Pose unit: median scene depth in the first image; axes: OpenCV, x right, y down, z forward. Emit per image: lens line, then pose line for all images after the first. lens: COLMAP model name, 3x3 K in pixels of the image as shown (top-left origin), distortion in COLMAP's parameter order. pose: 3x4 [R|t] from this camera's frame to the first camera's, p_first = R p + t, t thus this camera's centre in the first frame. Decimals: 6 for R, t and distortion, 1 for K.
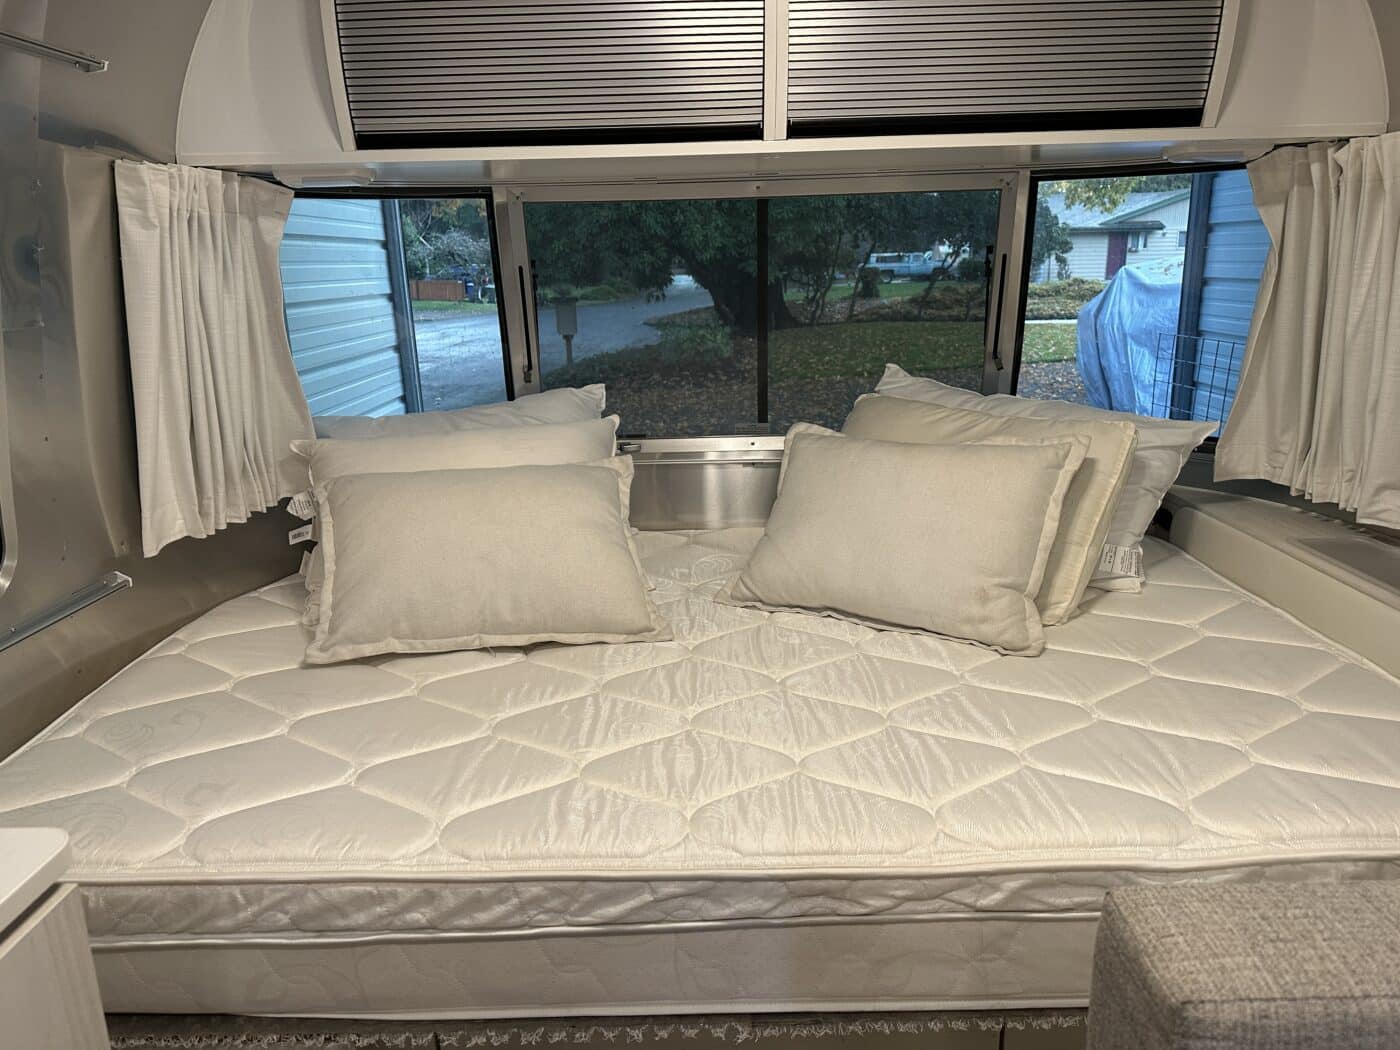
lens RADIAL K [[1000.3, 0, 700.0], [0, 1000.3, 525.0], [0, 0, 1]] dist [0.075194, -0.131089]
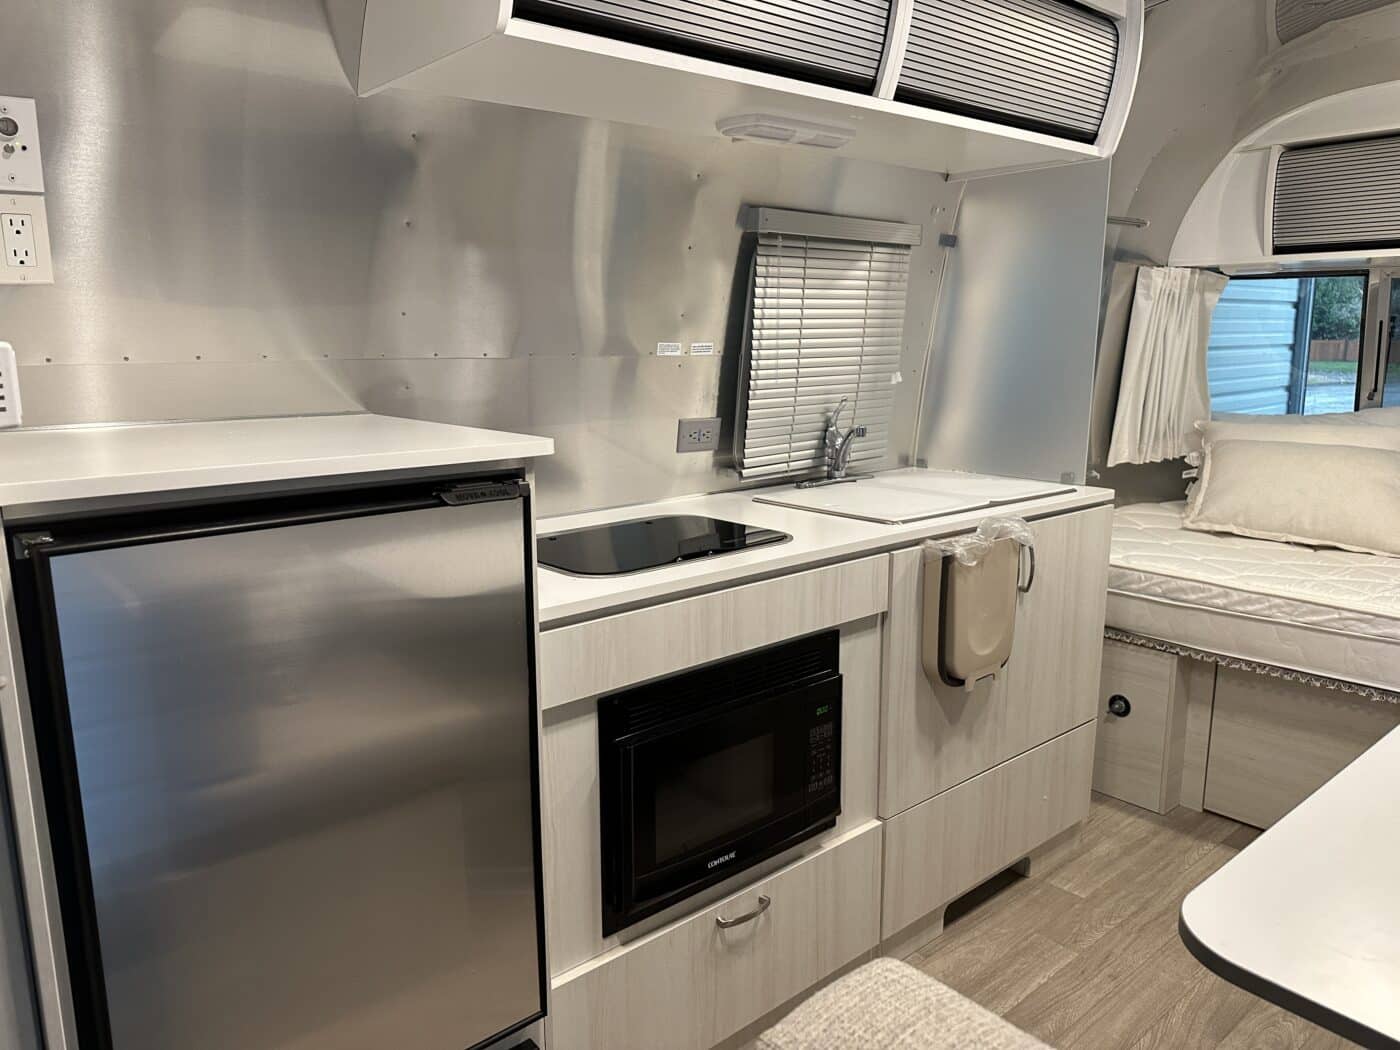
lens RADIAL K [[975.3, 0, 700.0], [0, 975.3, 525.0], [0, 0, 1]] dist [0.003326, -0.001691]
pose [[0.664701, 0.163298, -0.729045, 0.316594], [-0.197099, 0.979579, 0.039711, 0.221226], [0.720642, 0.117298, 0.683313, -0.833515]]
